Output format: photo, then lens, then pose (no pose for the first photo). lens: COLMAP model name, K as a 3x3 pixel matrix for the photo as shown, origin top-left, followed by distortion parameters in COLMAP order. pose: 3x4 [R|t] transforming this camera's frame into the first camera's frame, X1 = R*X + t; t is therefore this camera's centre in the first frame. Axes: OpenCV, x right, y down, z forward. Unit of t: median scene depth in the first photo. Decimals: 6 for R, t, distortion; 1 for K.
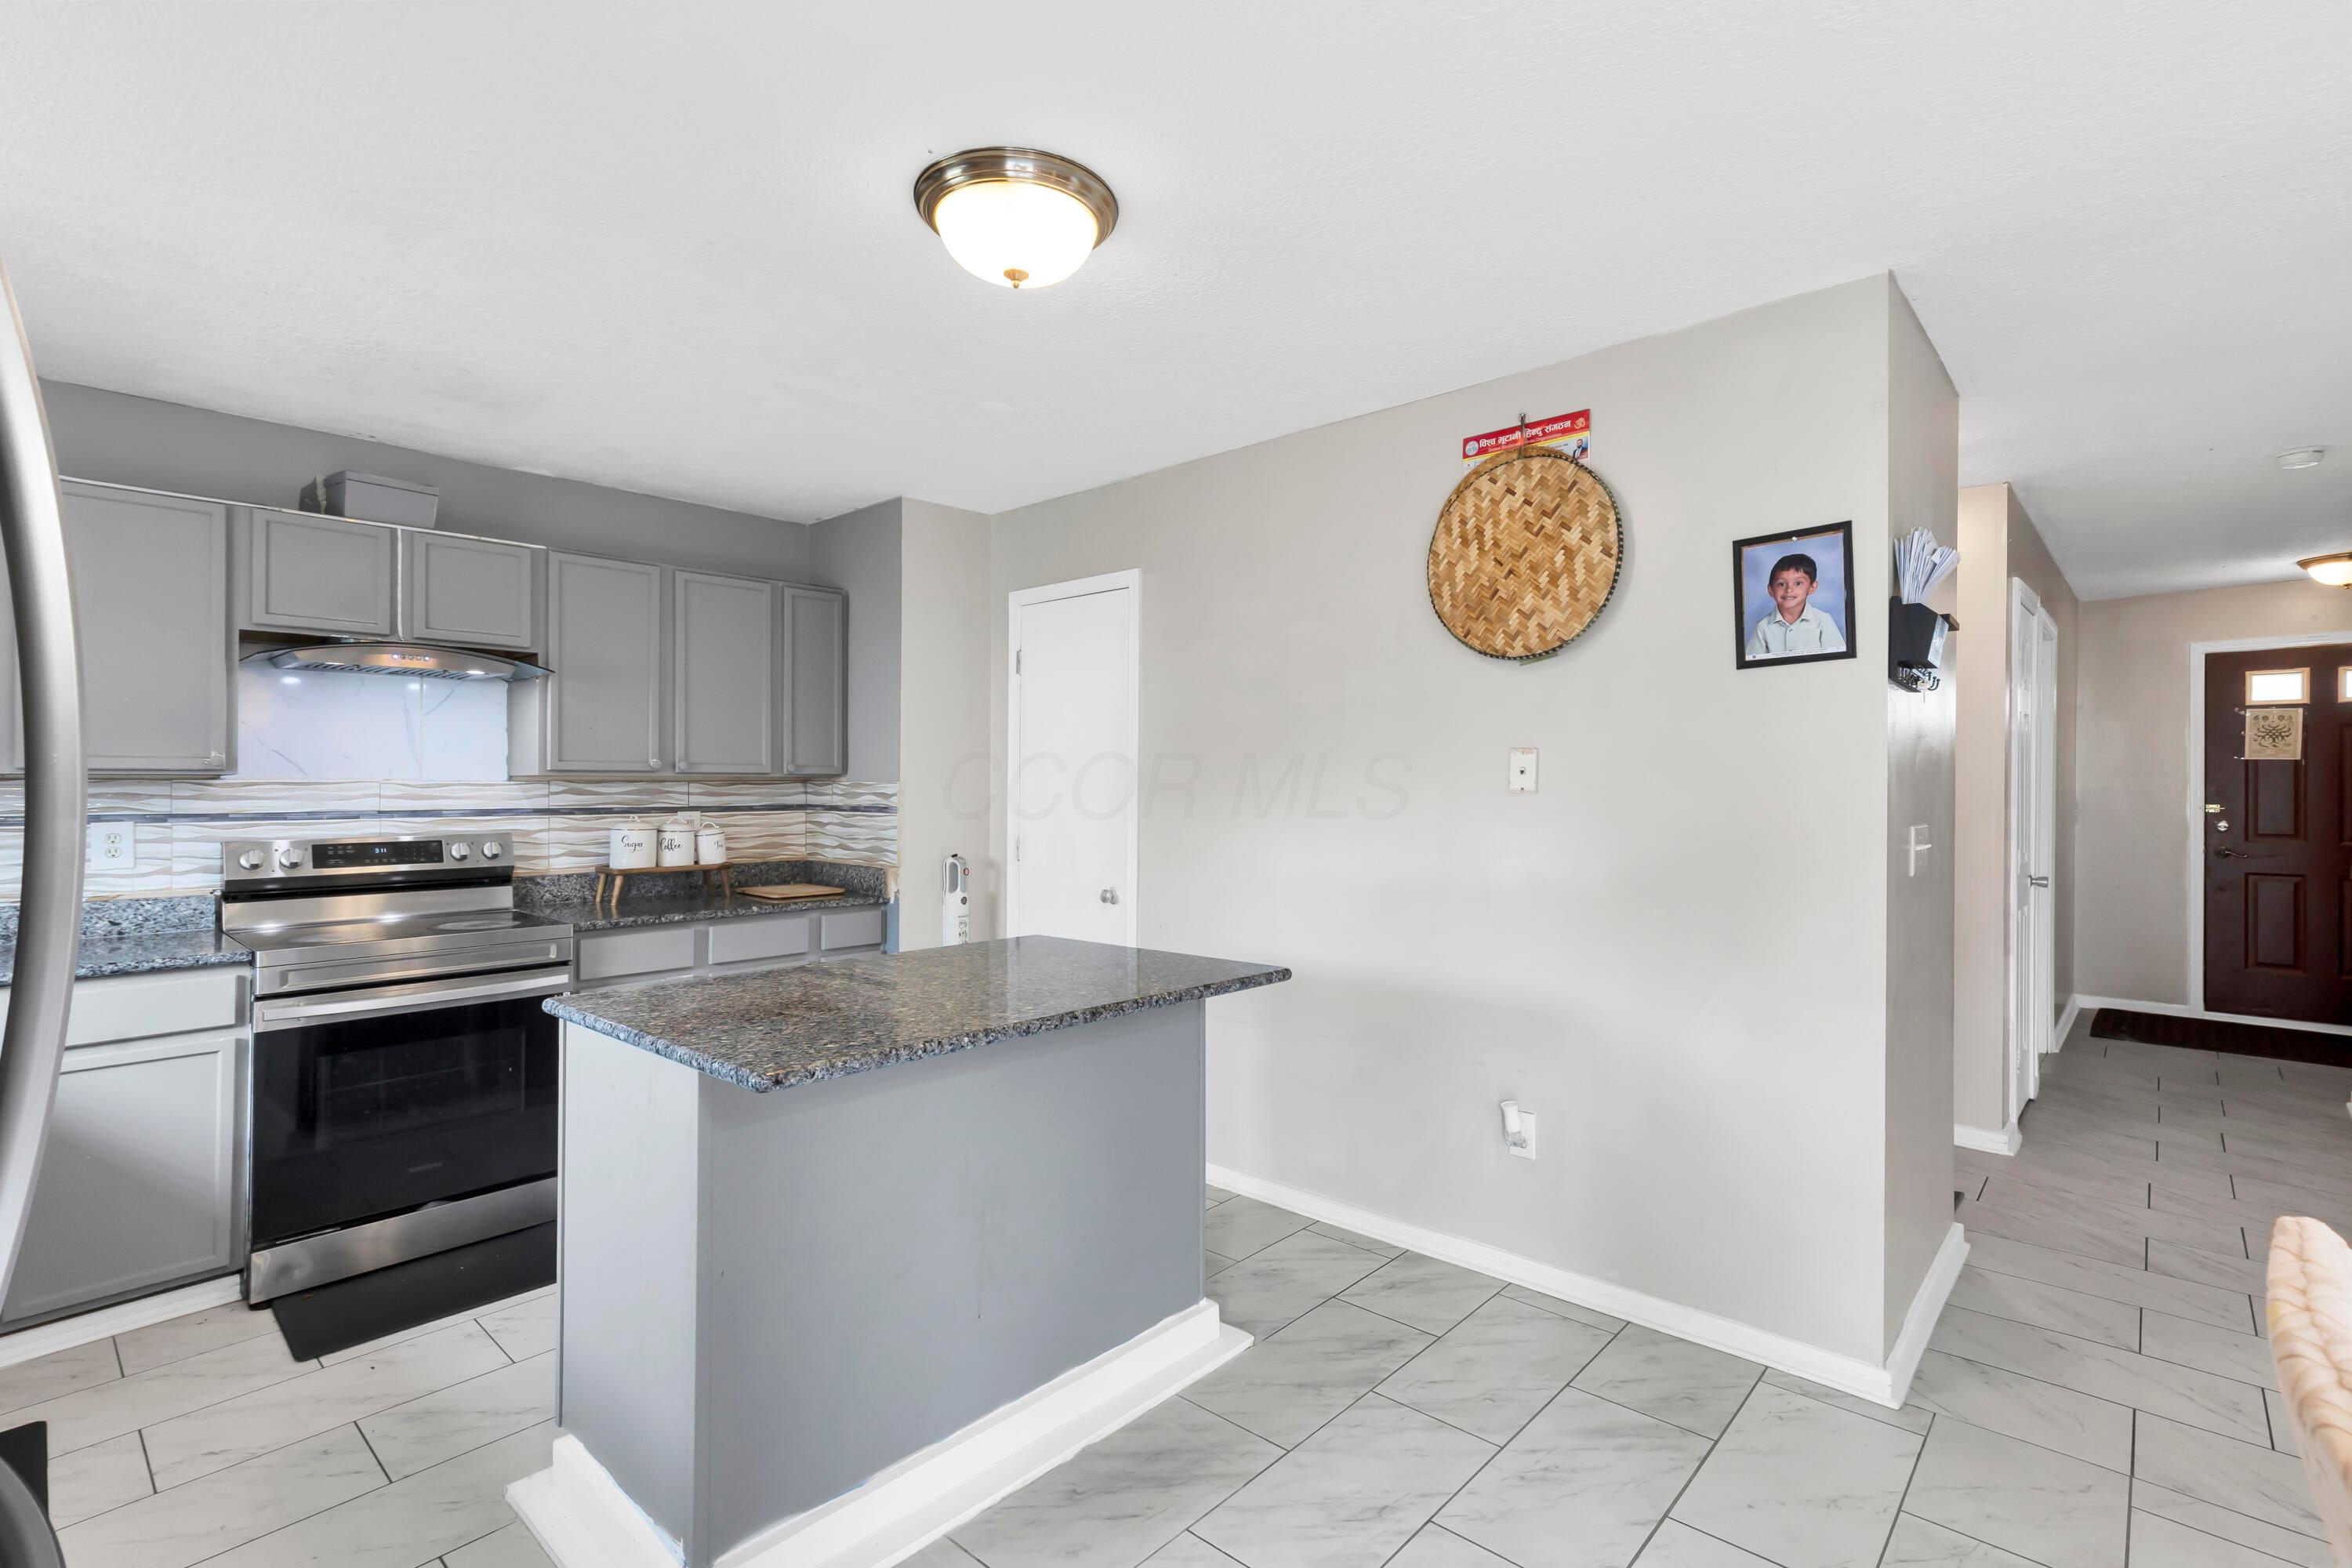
lens RADIAL K [[1074.4, 0, 1145.4], [0, 1074.4, 766.5], [0, 0, 1]] dist [0.003474, -0.001183]
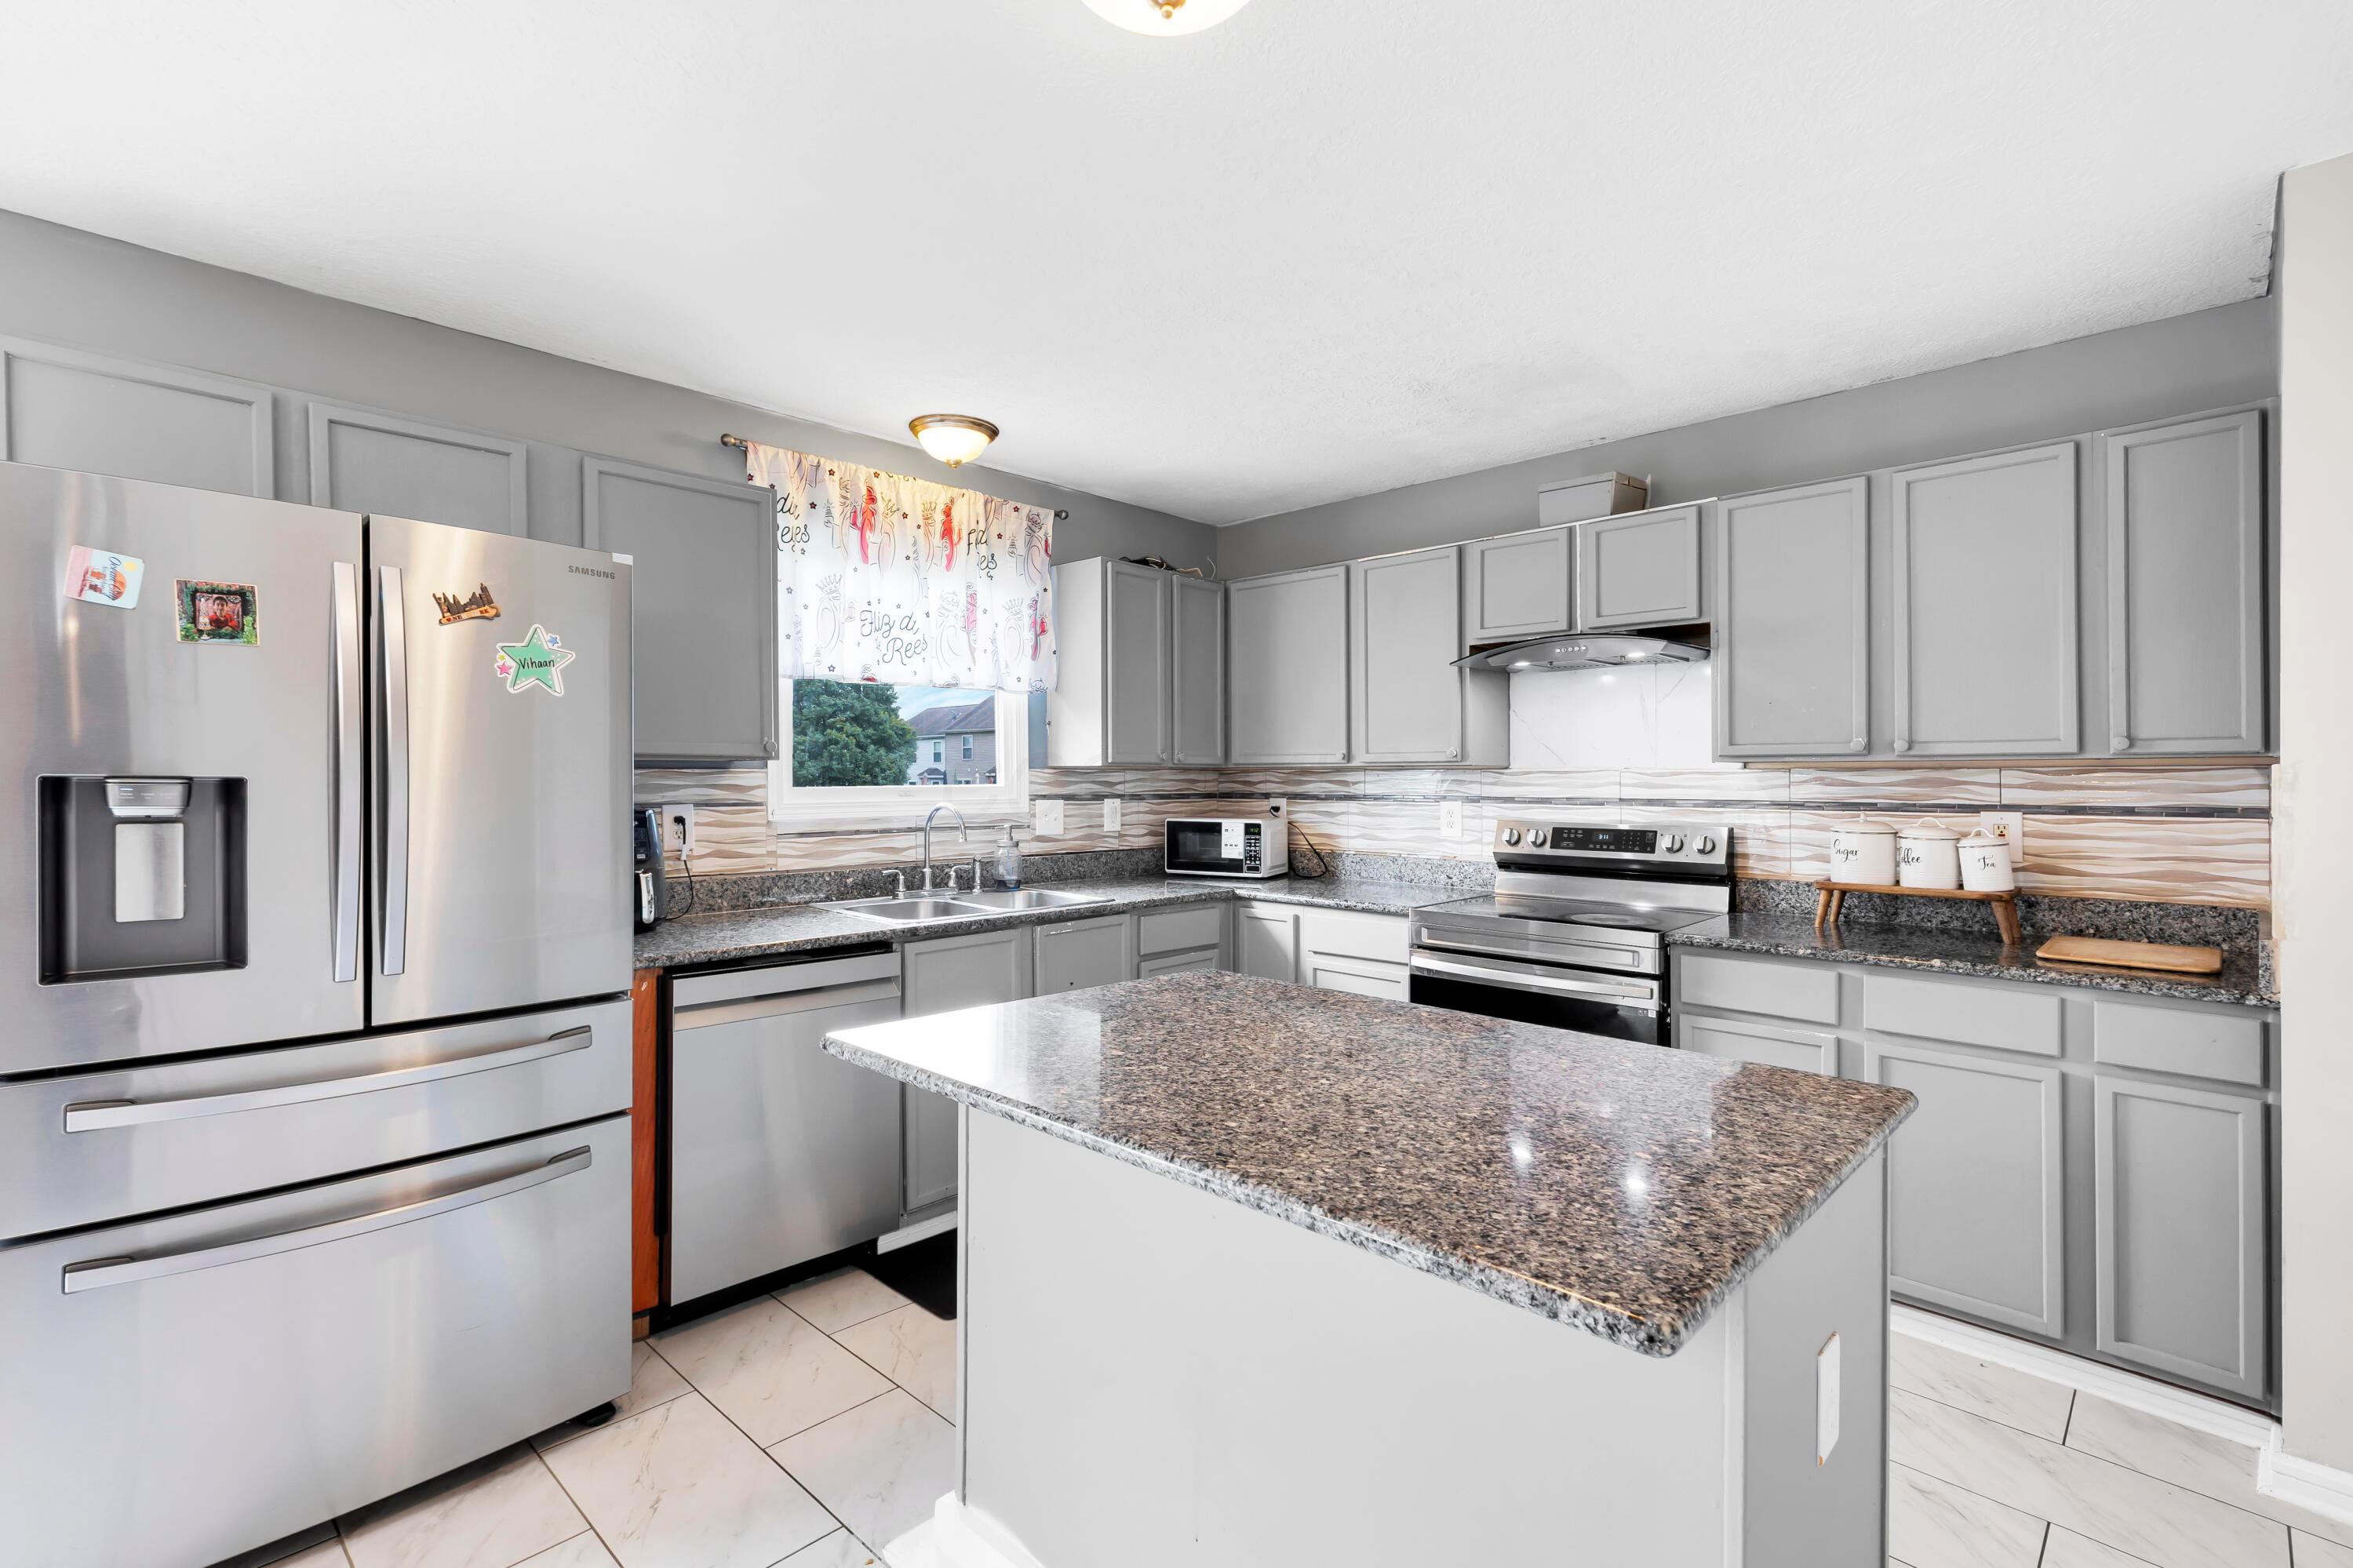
lens RADIAL K [[1074.7, 0, 1163.5], [0, 1074.7, 768.6], [0, 0, 1]] dist [0.003474, -0.001183]
pose [[-0.022069, -0.007302, -0.999730, 0.309060], [0.014611, 0.999864, -0.007626, 0.013314], [0.999650, -0.014775, -0.021959, 0.552892]]
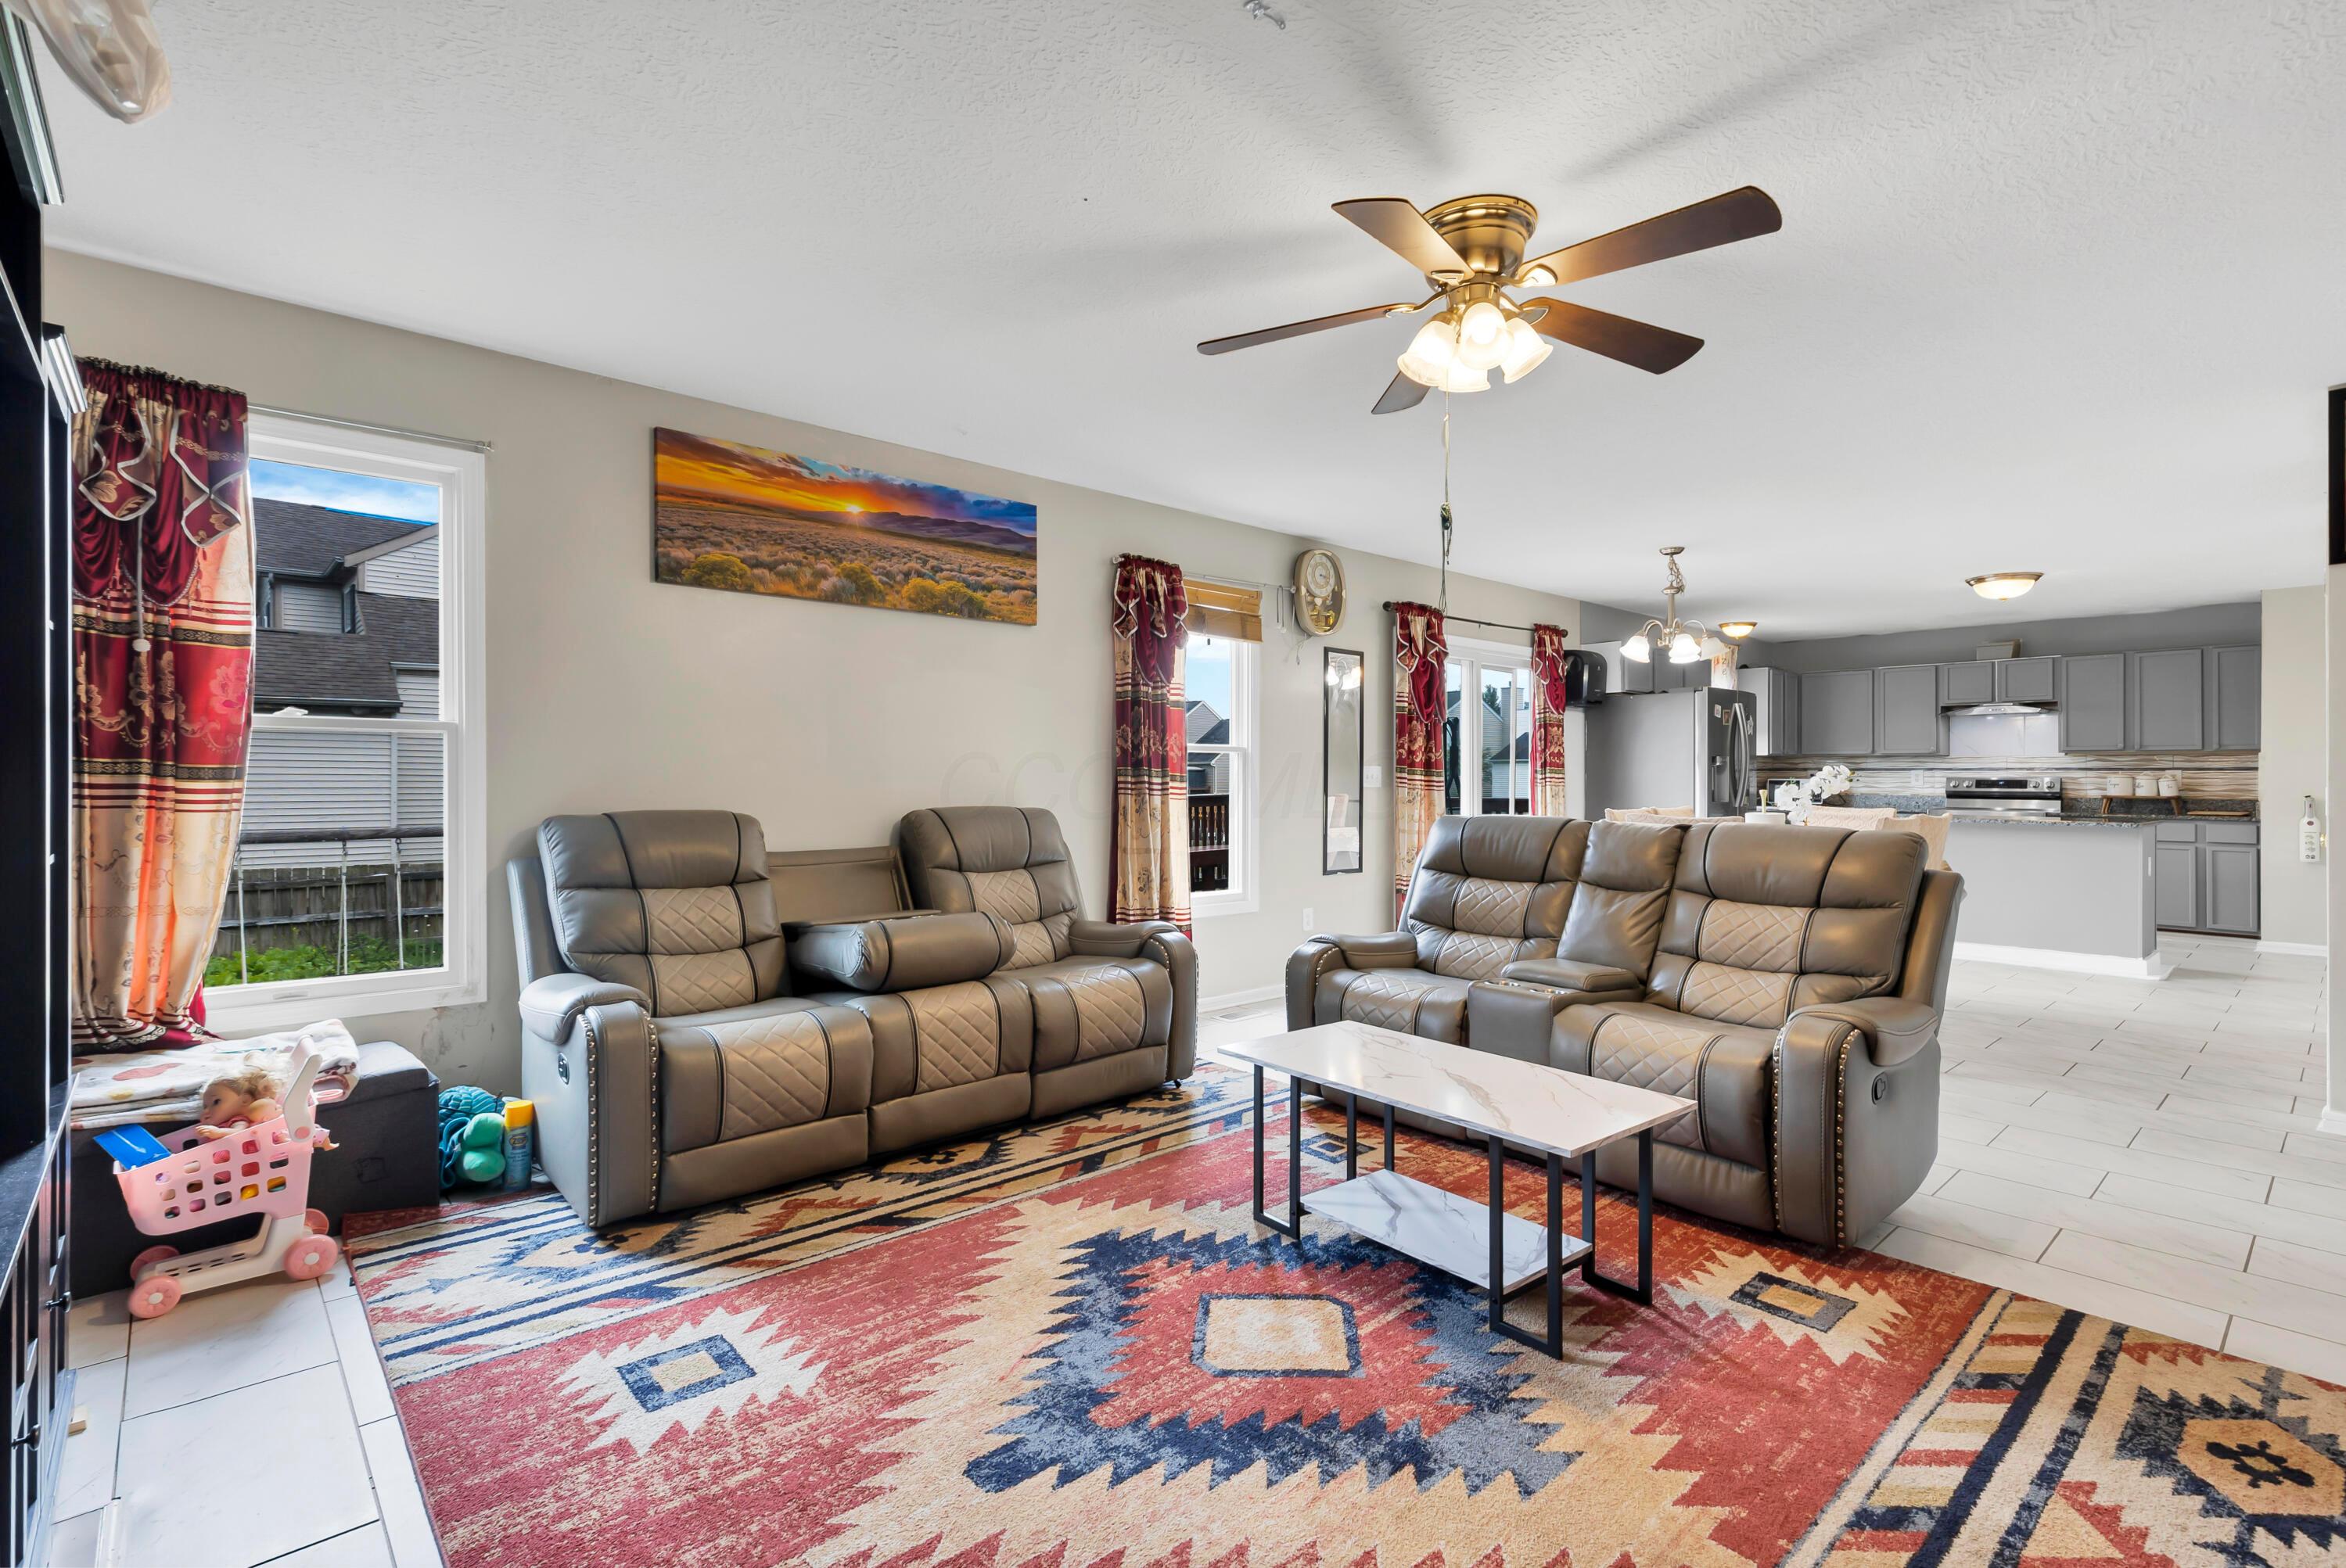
lens RADIAL K [[1071.5, 0, 1161.8], [0, 1071.5, 781.3], [0, 0, 1]] dist [0.003474, -0.001183]
pose [[-0.084779, 0.001056, -0.996399, 1.894797], [0.009663, 0.999953, 0.000237, 0.049997], [0.996353, -0.009608, -0.084786, -0.744662]]
